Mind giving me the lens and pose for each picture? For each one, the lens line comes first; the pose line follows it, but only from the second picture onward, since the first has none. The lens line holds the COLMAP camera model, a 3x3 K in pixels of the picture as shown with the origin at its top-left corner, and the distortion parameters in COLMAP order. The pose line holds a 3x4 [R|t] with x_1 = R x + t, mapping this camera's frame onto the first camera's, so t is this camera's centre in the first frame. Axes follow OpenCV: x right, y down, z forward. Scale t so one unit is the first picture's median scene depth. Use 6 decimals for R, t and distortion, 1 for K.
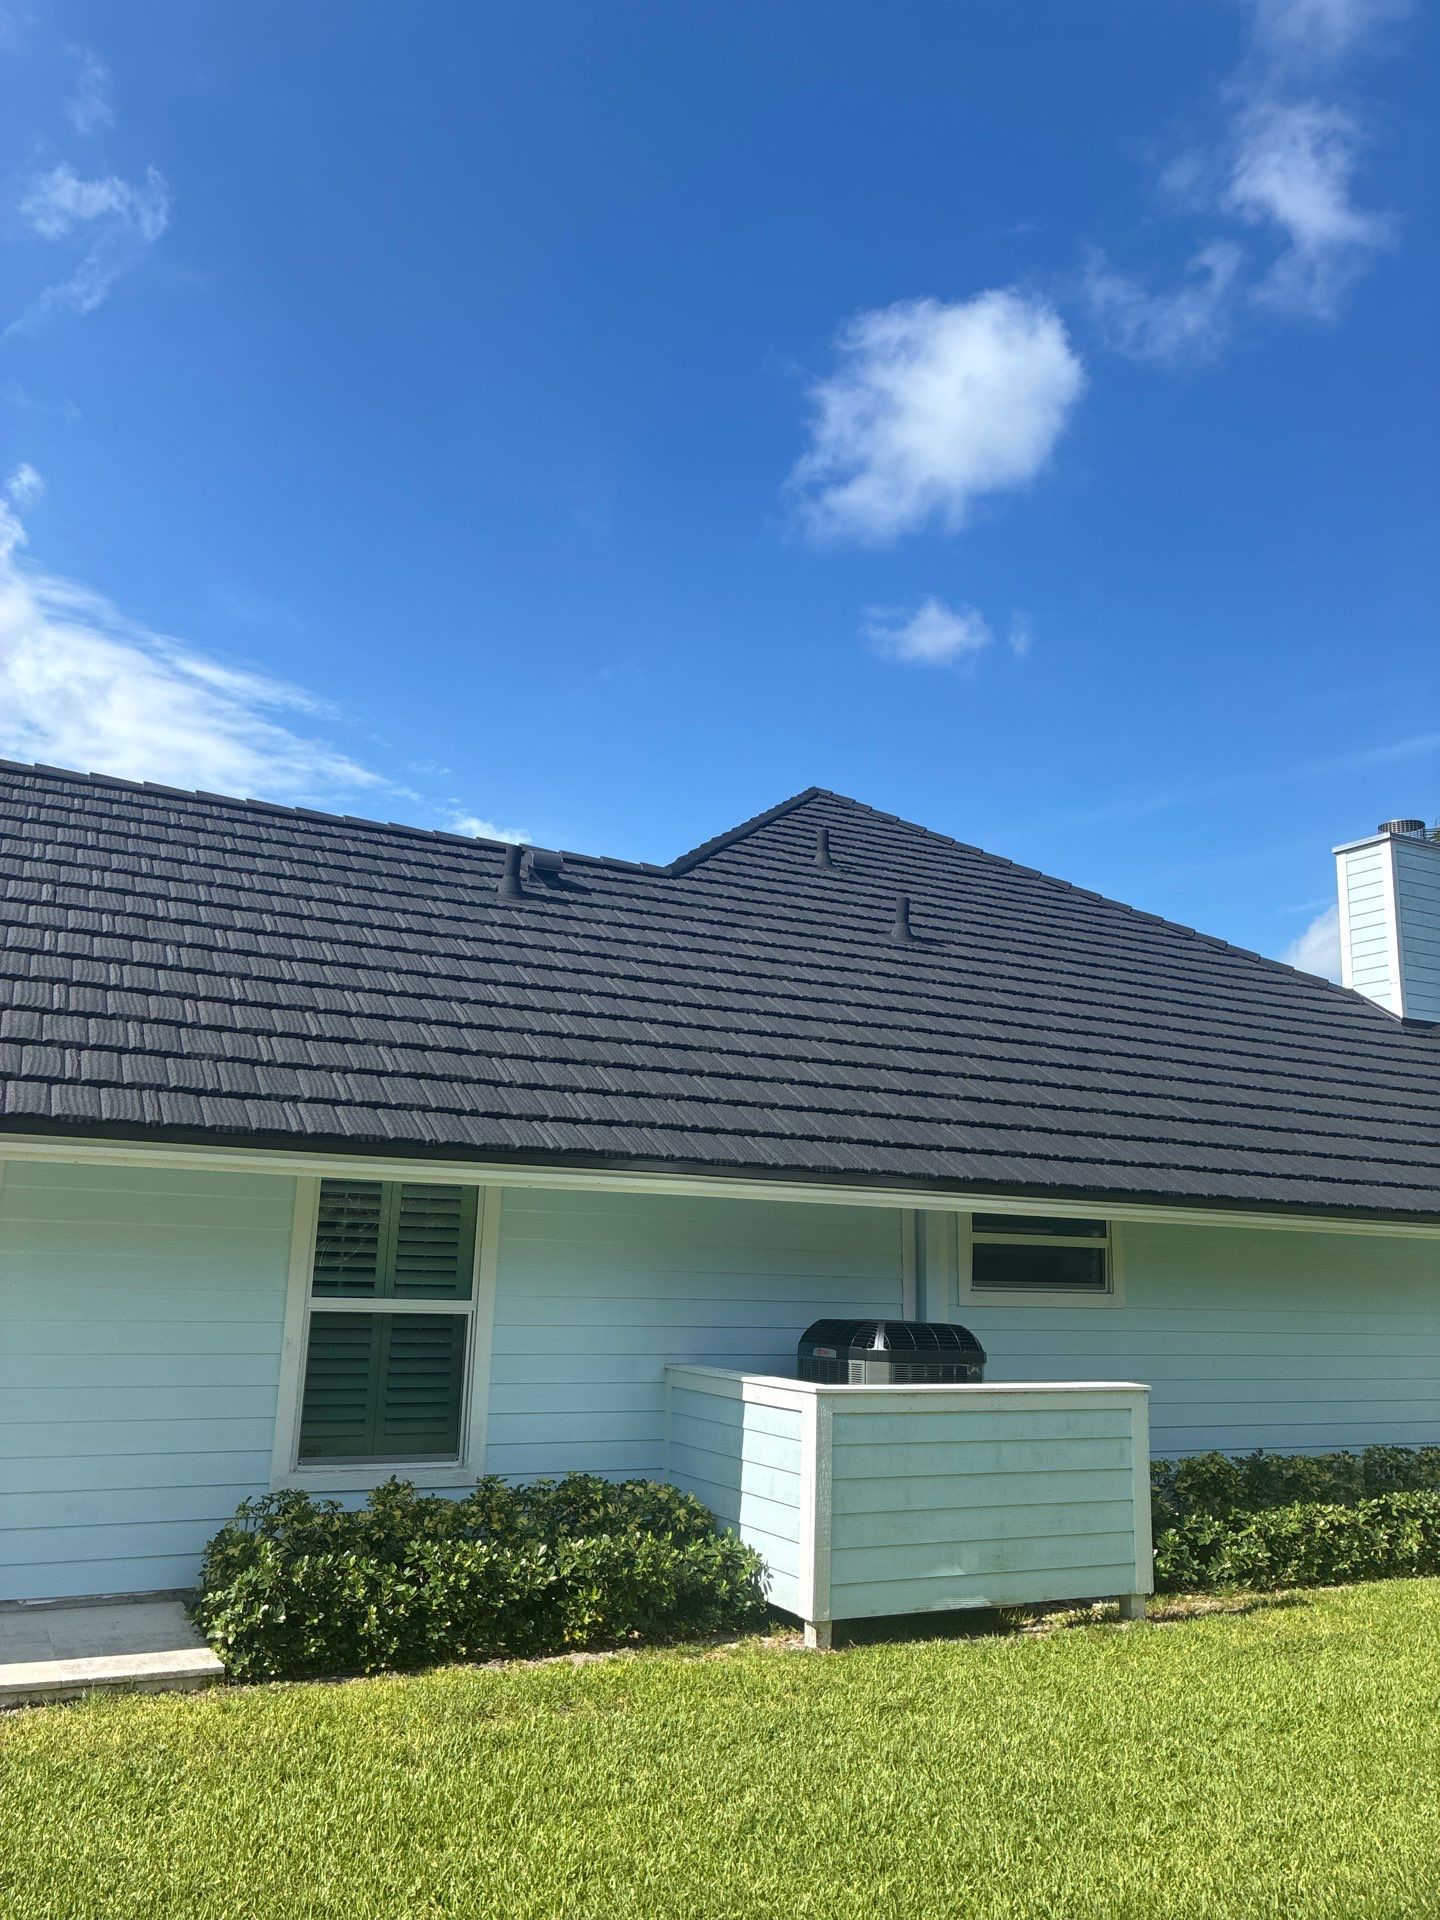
lens RADIAL K [[1445.1, 0, 720.0], [0, 1445.1, 960.0], [0, 0, 1]] dist [0.079625, -0.099437]
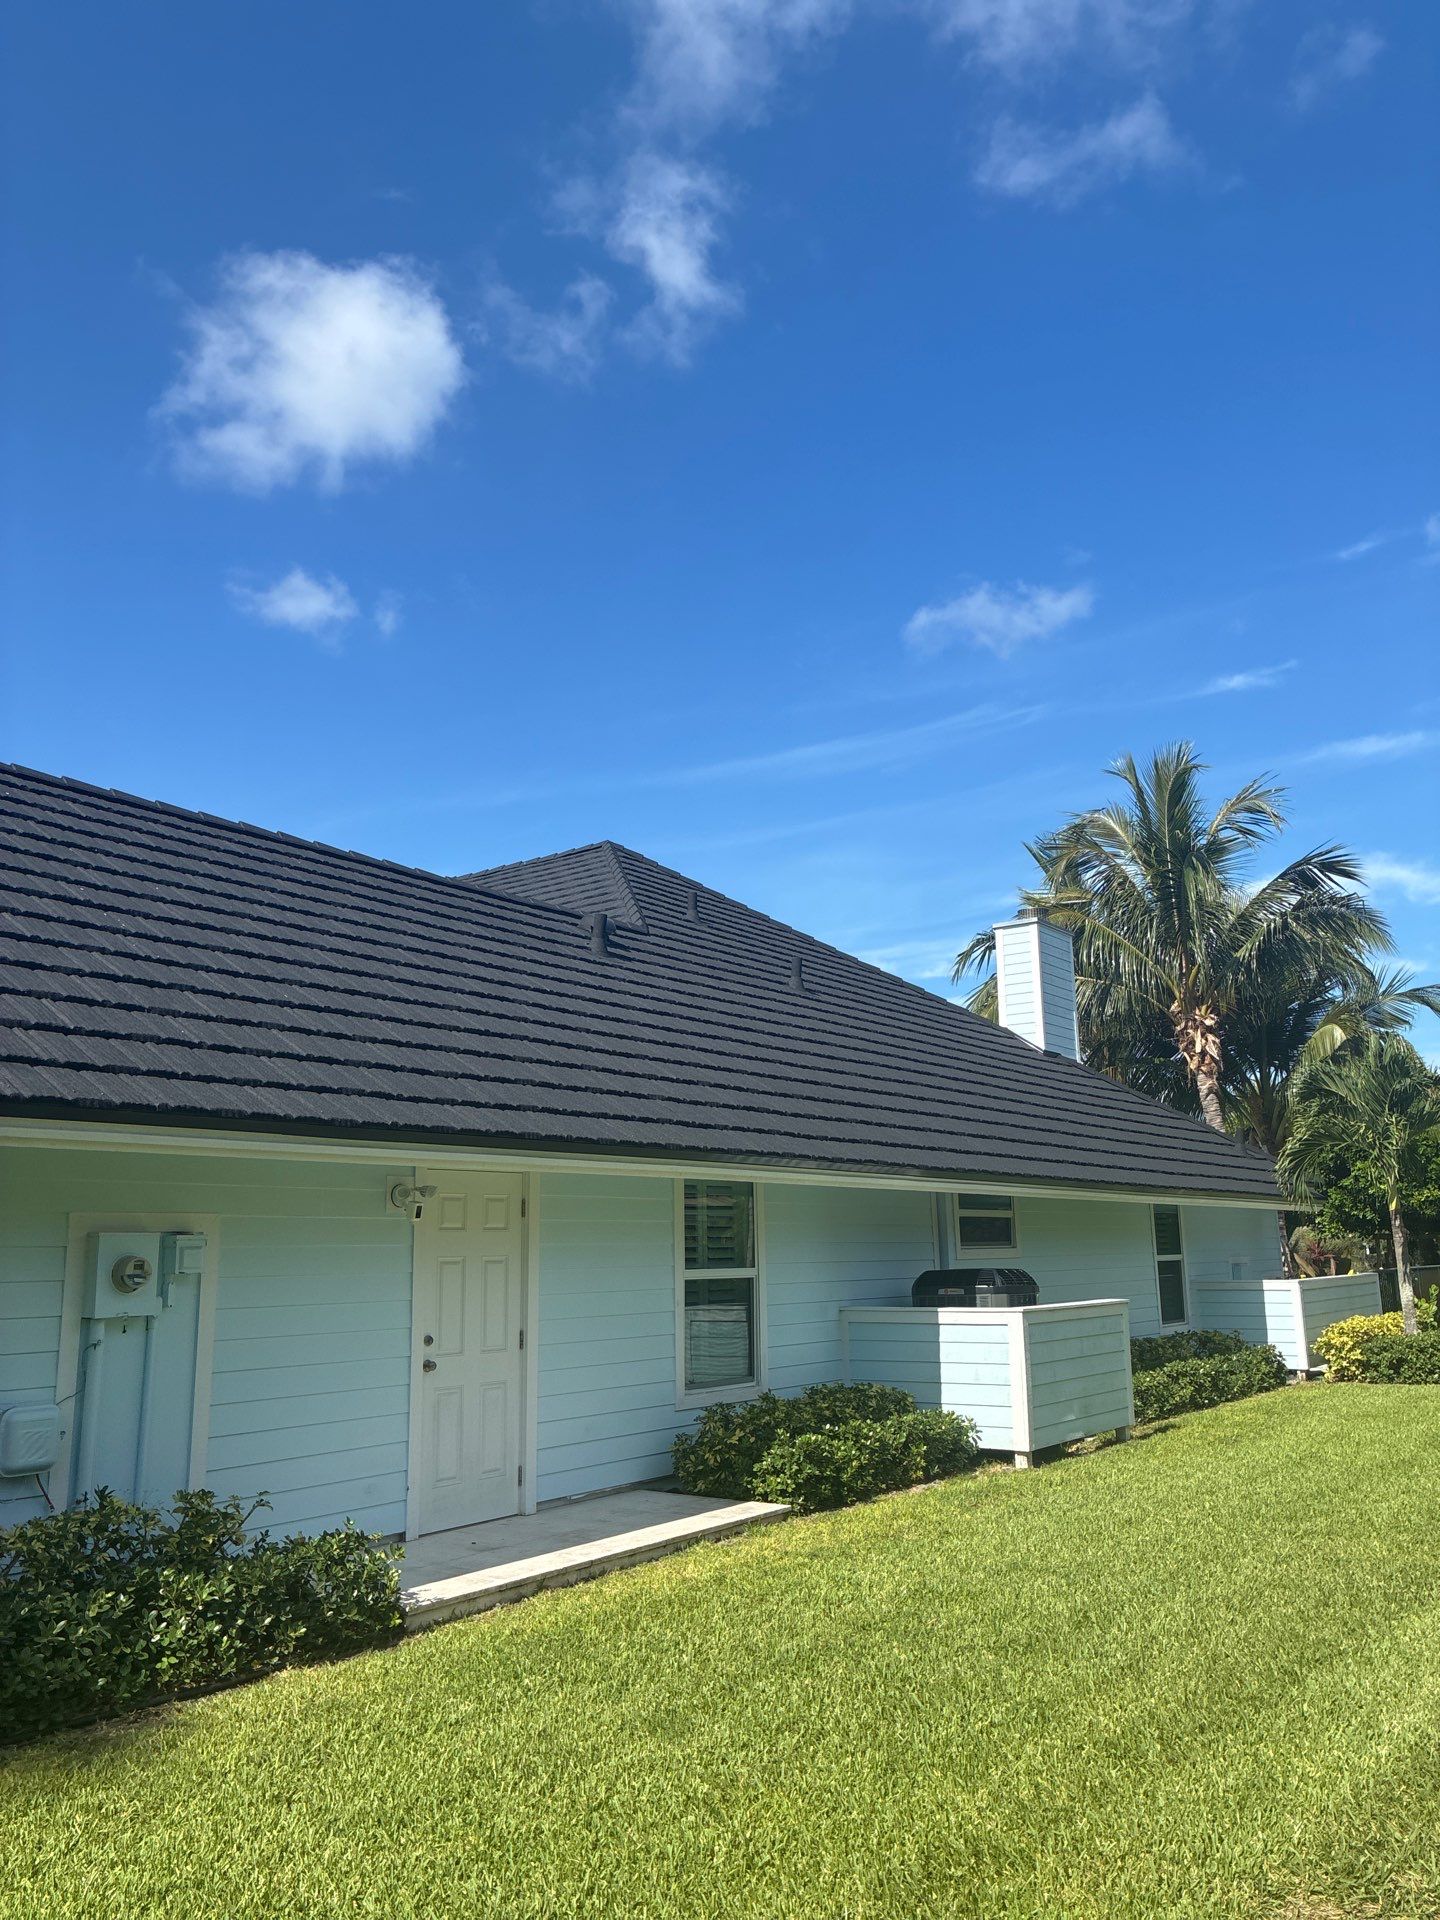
lens RADIAL K [[1493.6, 0, 732.2], [0, 1493.6, 947.5], [0, 0, 1]] dist [0.038240, -0.099609]
pose [[0.878272, 0.055979, 0.474874, -0.809167], [-0.060482, 0.998152, -0.005803, -0.054503], [-0.474322, -0.023625, 0.880035, -0.217023]]
